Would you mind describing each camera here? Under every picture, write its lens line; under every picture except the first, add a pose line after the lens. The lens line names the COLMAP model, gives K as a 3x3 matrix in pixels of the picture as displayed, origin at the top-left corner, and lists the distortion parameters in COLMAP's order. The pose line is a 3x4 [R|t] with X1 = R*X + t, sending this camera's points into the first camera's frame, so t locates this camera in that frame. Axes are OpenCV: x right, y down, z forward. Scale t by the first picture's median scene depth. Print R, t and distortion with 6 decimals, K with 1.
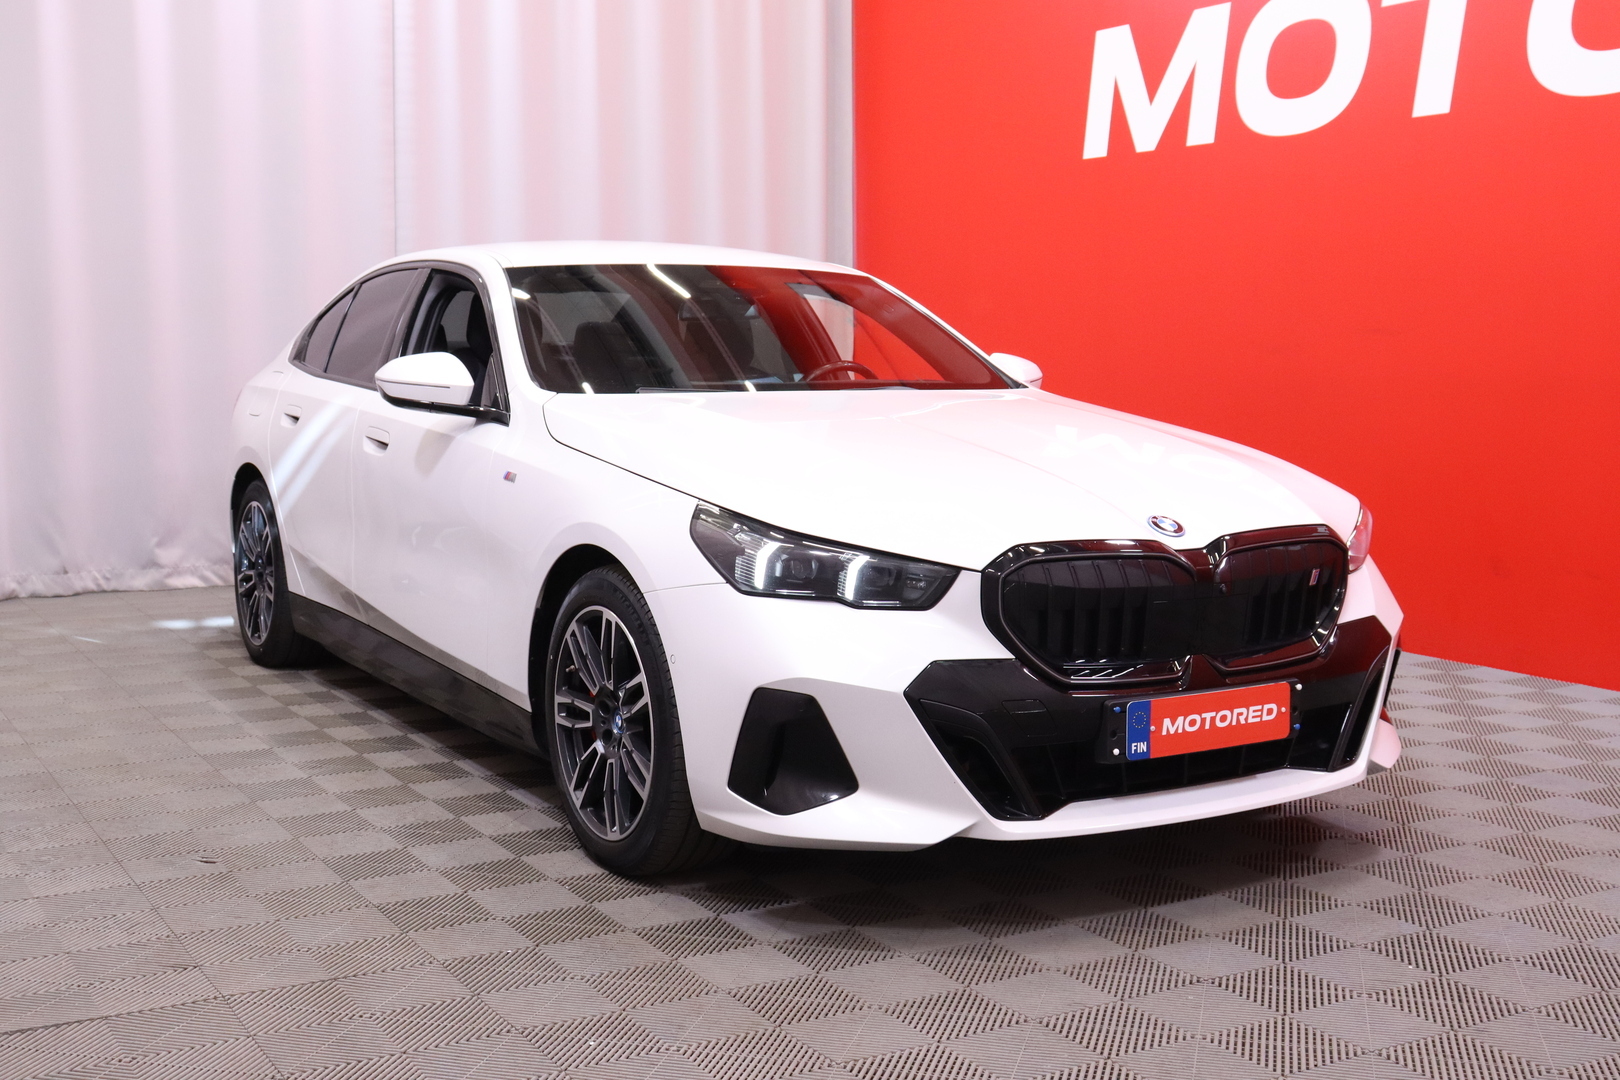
lens RADIAL K [[1889.1, 0, 810.0], [0, 1889.1, 540.0], [0, 0, 1]] dist [-0.081727, -0.000643]
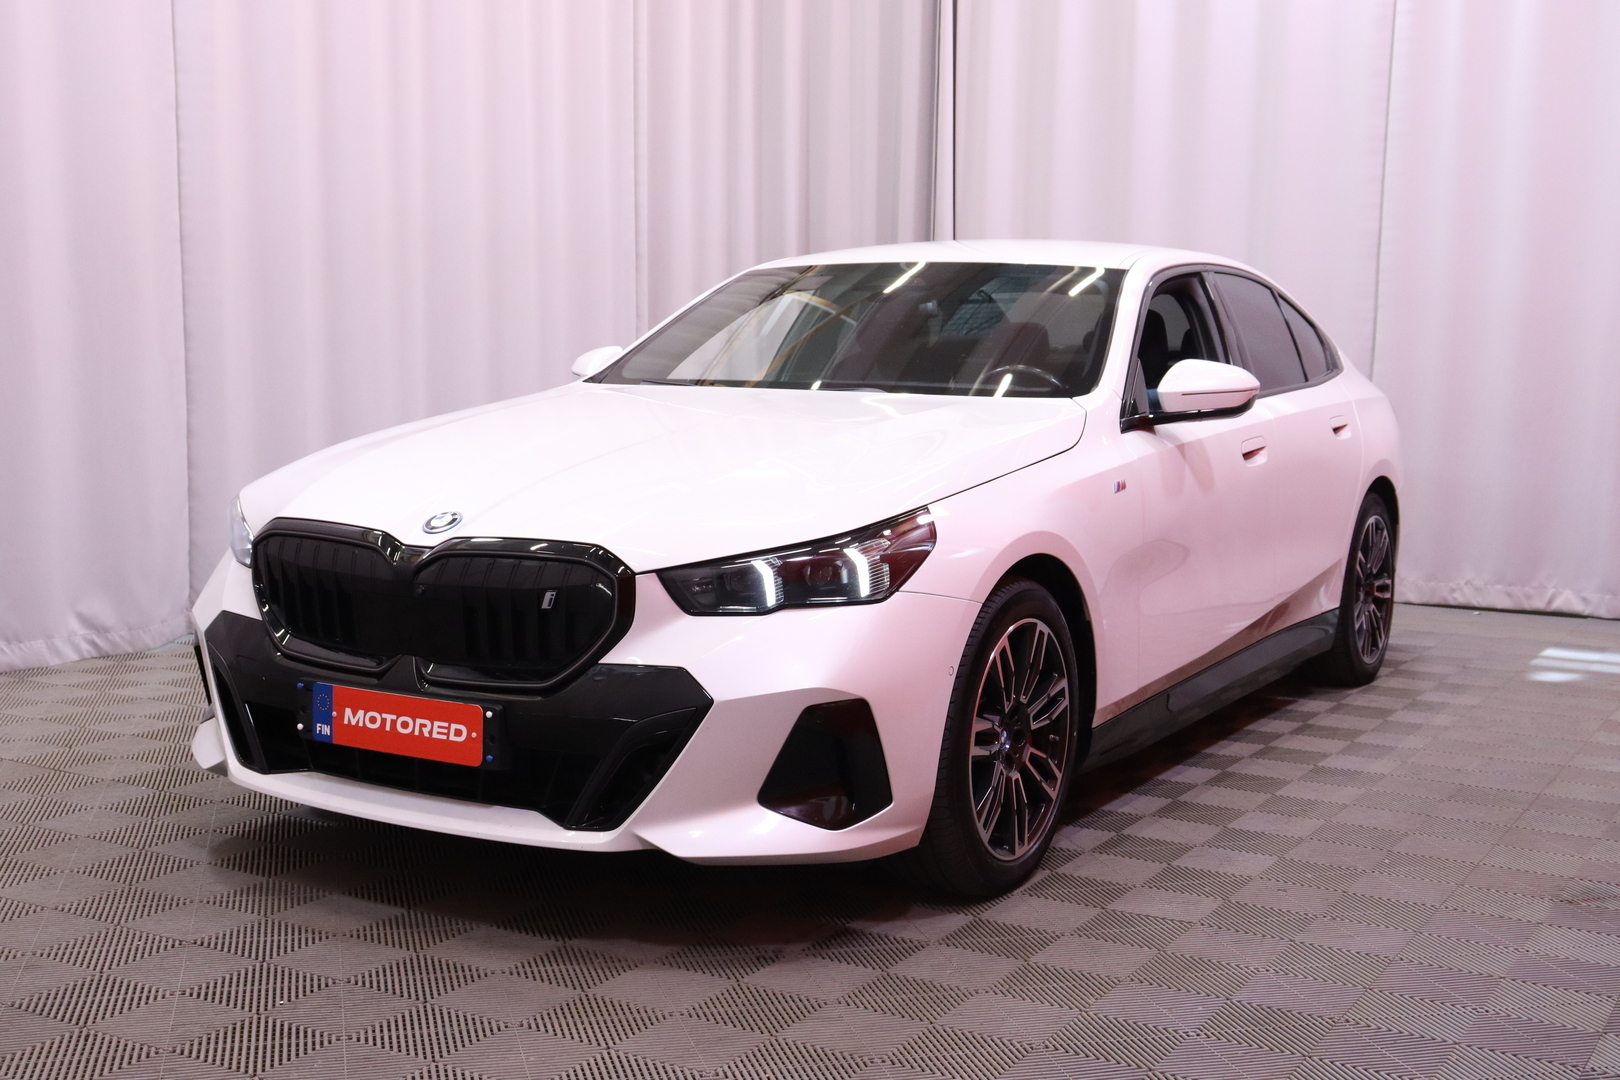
lens RADIAL K [[1926.6, 0, 810.0], [0, 1926.6, 540.0], [0, 0, 1]] dist [-0.031564, -0.020912]
pose [[0.483731, 0.098185, -0.869692, 1.162526], [-0.108751, 0.992730, 0.051587, -0.071405], [0.868434, 0.069626, 0.490891, 0.692788]]
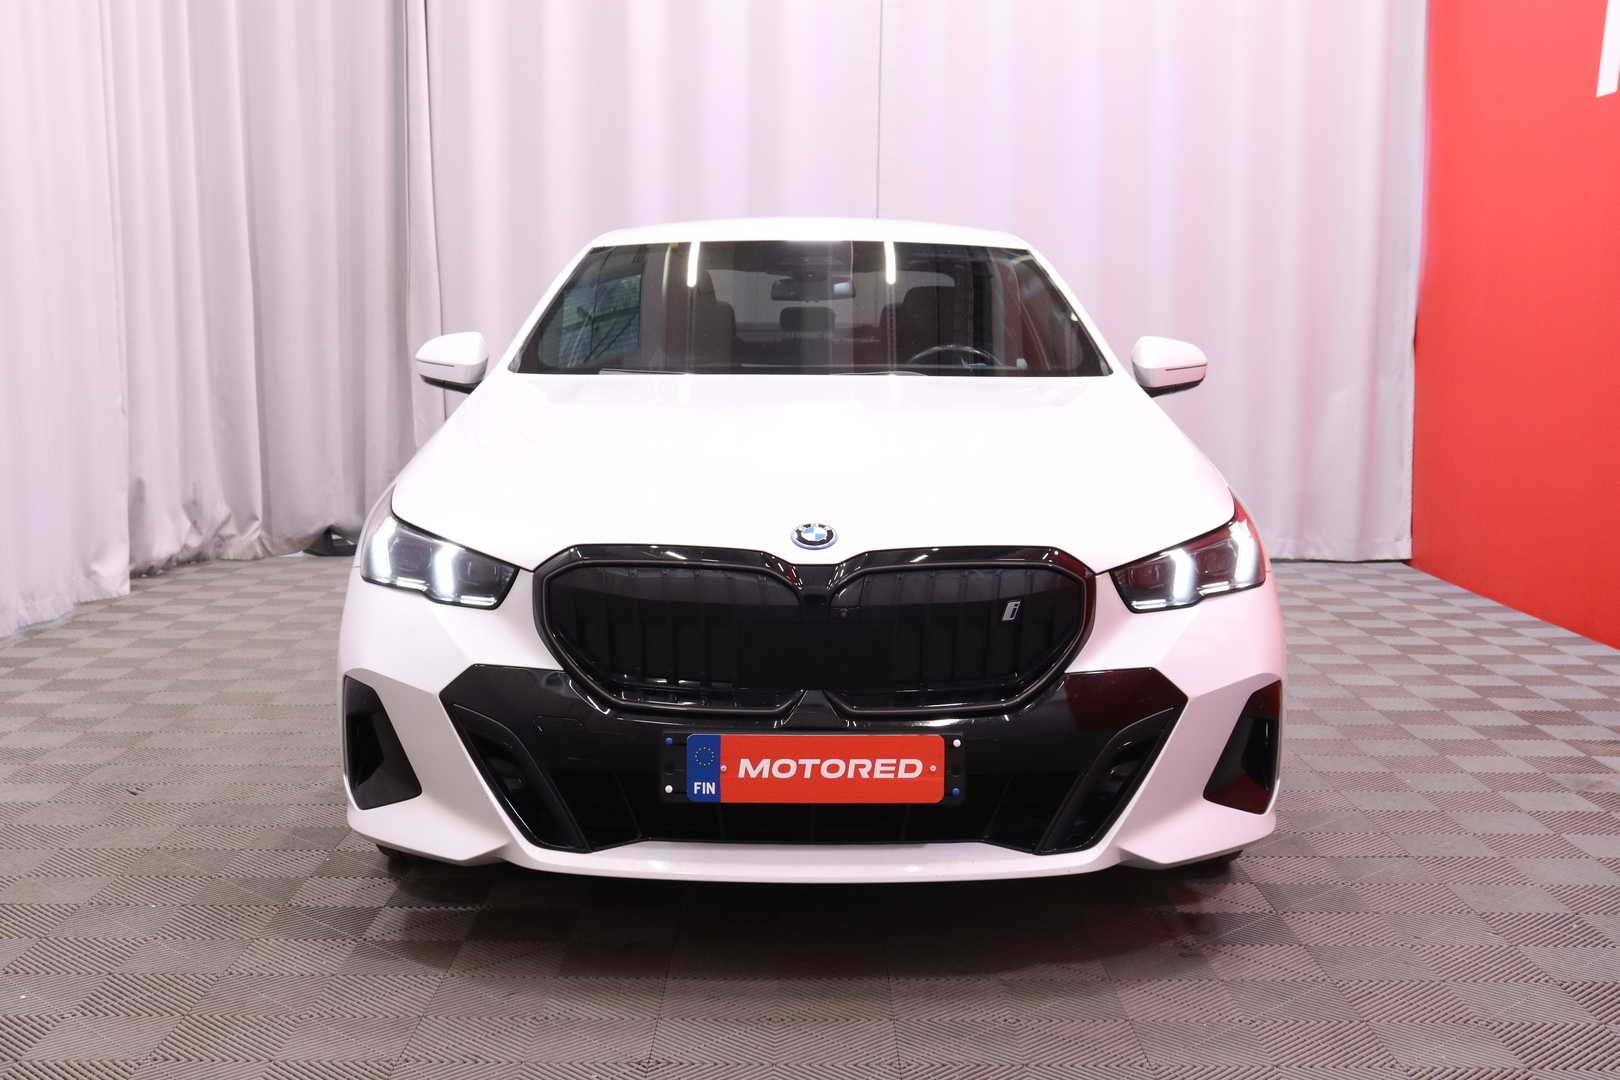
lens RADIAL K [[1898.3, 0, 810.0], [0, 1898.3, 540.0], [0, 0, 1]] dist [-0.003845, 0.027357]
pose [[0.861223, 0.059755, -0.504703, 0.633639], [-0.056559, 0.998164, 0.021666, -0.024814], [0.505071, 0.009886, 0.863021, 0.261927]]
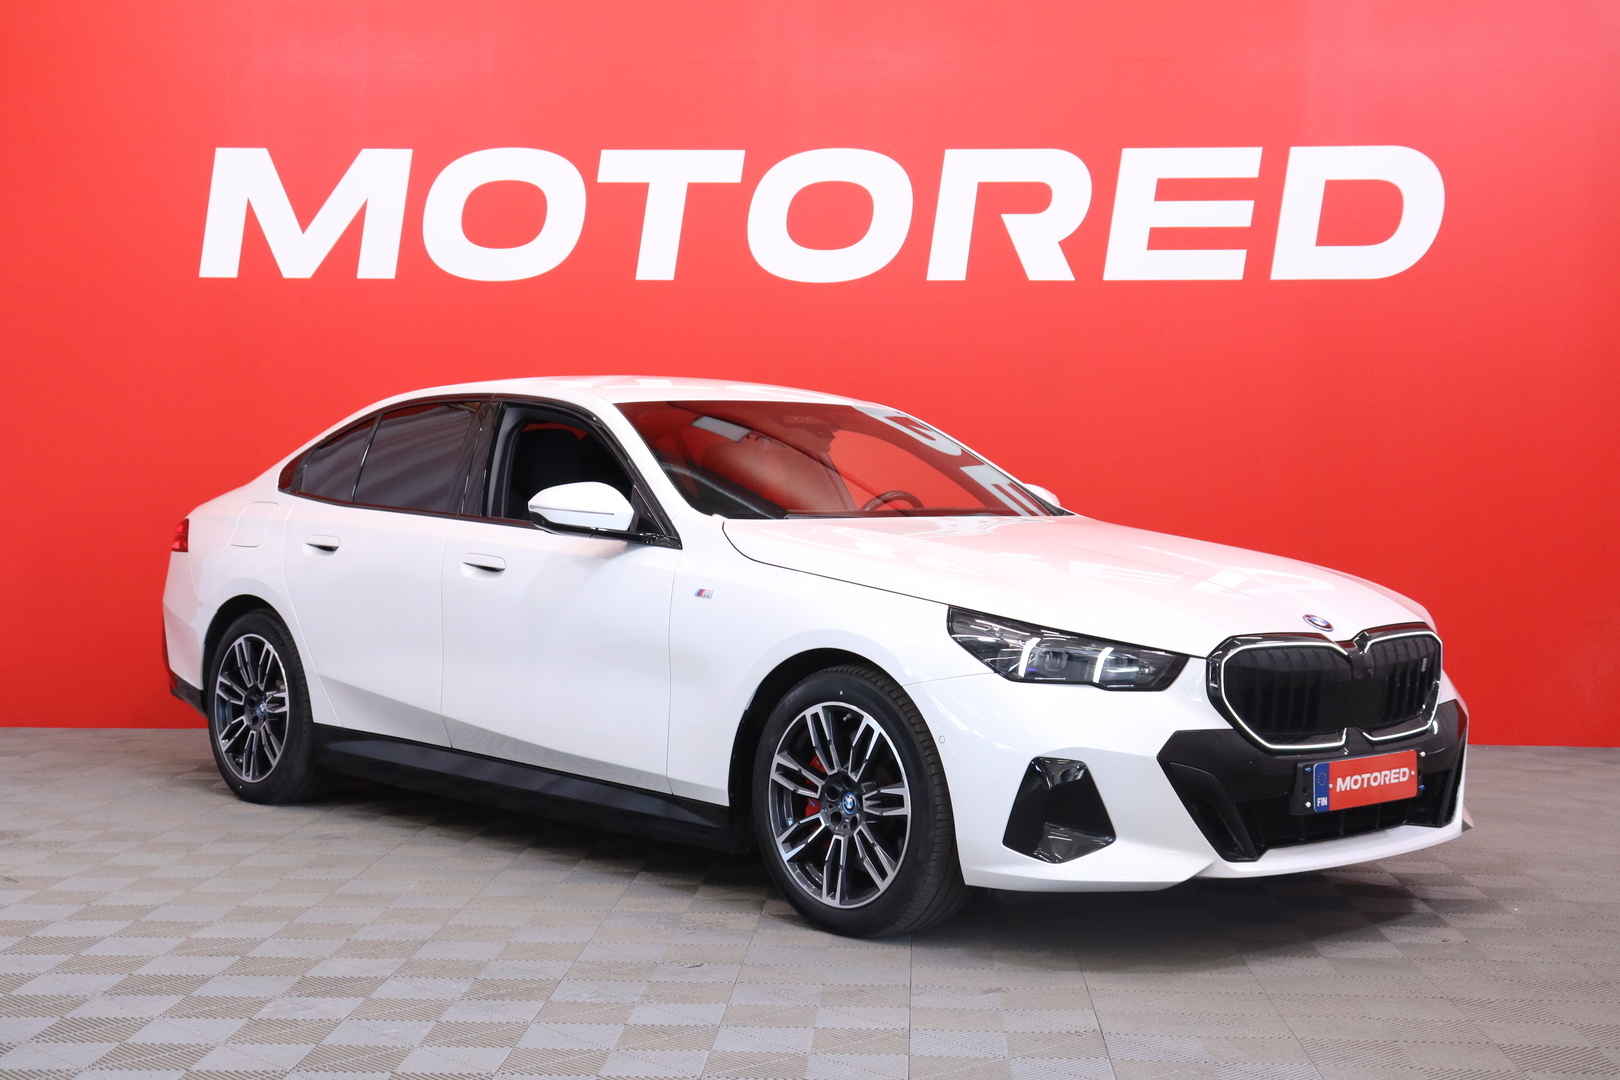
lens RADIAL K [[2312.5, 0, 810.0], [0, 2312.5, 540.0], [0, 0, 1]] dist [0.026304, 0.069870]
pose [[0.978083, -0.005413, 0.208147, -0.452542], [0.020791, 0.997205, -0.071765, 0.040501], [-0.207176, 0.074520, 0.975461, -0.405004]]
